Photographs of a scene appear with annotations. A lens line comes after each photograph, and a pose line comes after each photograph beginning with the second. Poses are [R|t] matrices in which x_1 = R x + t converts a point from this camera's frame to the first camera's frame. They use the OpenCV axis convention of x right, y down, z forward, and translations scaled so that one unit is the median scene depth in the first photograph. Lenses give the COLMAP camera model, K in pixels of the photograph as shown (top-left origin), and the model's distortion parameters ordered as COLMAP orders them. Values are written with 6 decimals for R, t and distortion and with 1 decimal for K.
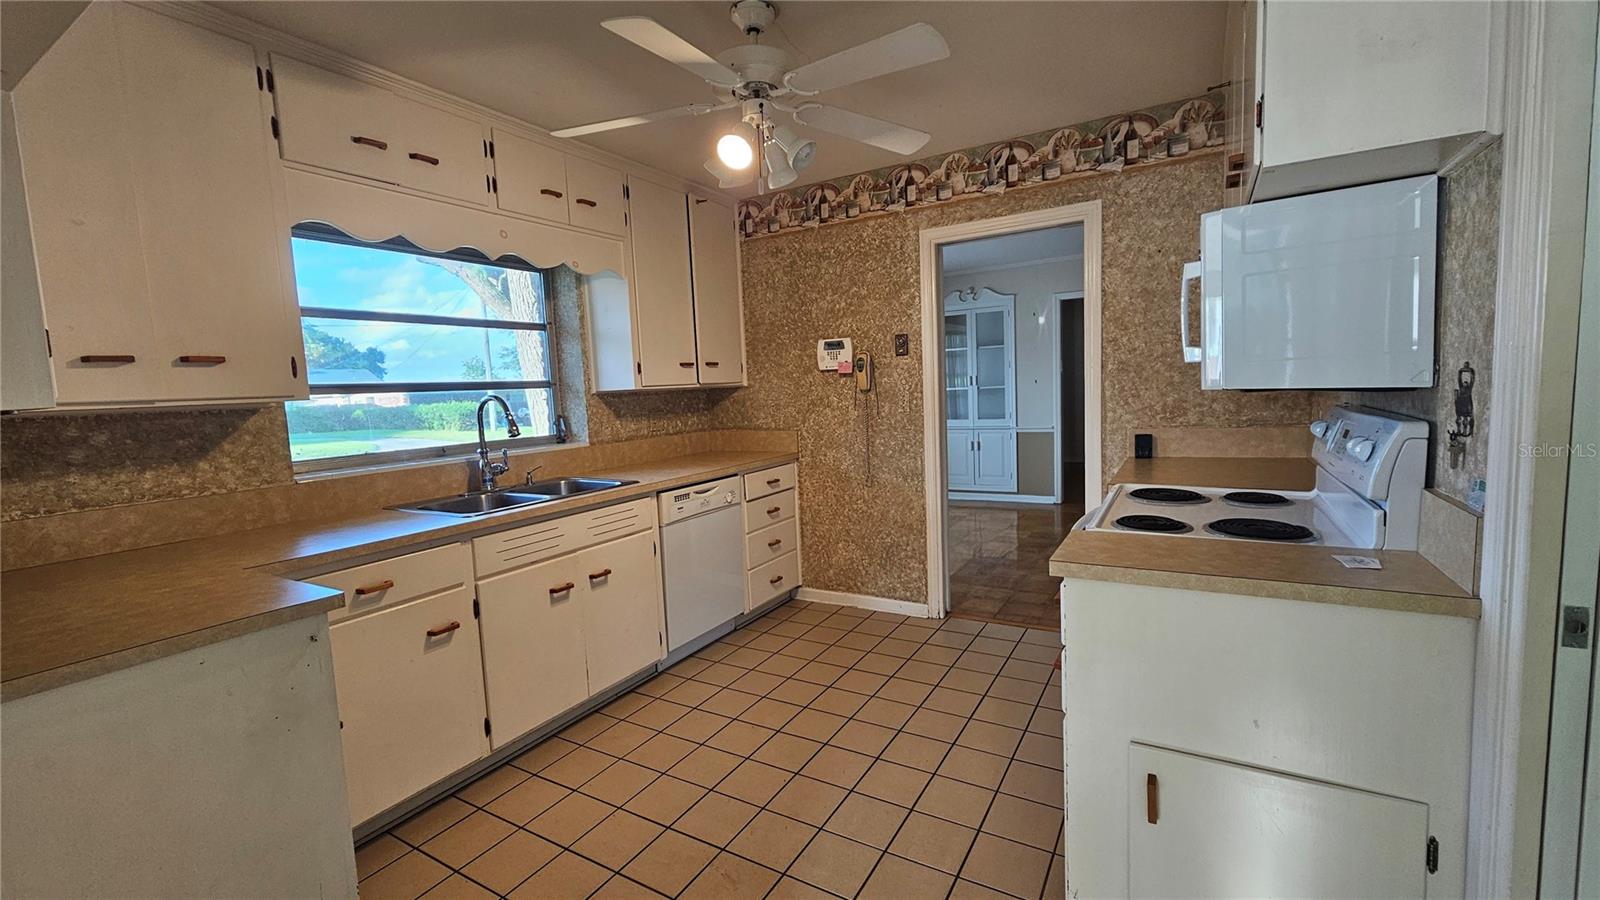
lens RADIAL K [[649.6, 0, 801.7], [0, 649.6, 448.4], [0, 0, 1]] dist [-0.001030, -0.000323]
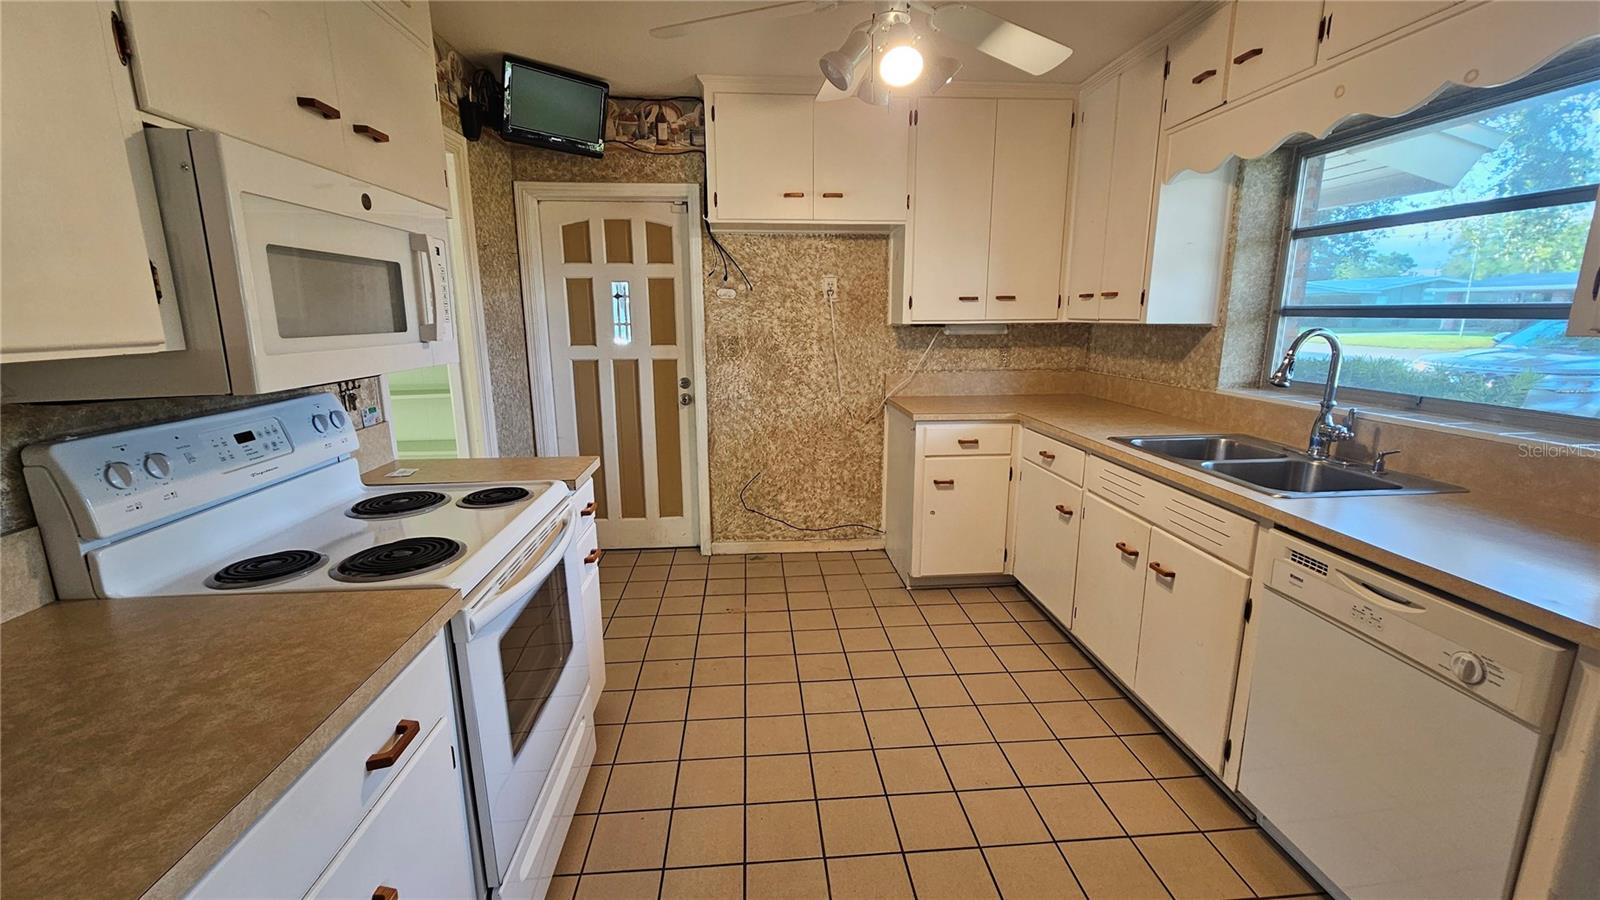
lens RADIAL K [[649.6, 0, 801.7], [0, 649.6, 448.4], [0, 0, 1]] dist [-0.001030, -0.000323]
pose [[-0.817408, 0.162208, -0.552750, 0.386869], [-0.015508, 0.952993, 0.302595, -0.149303], [0.575850, 0.255916, -0.776469, 1.148332]]
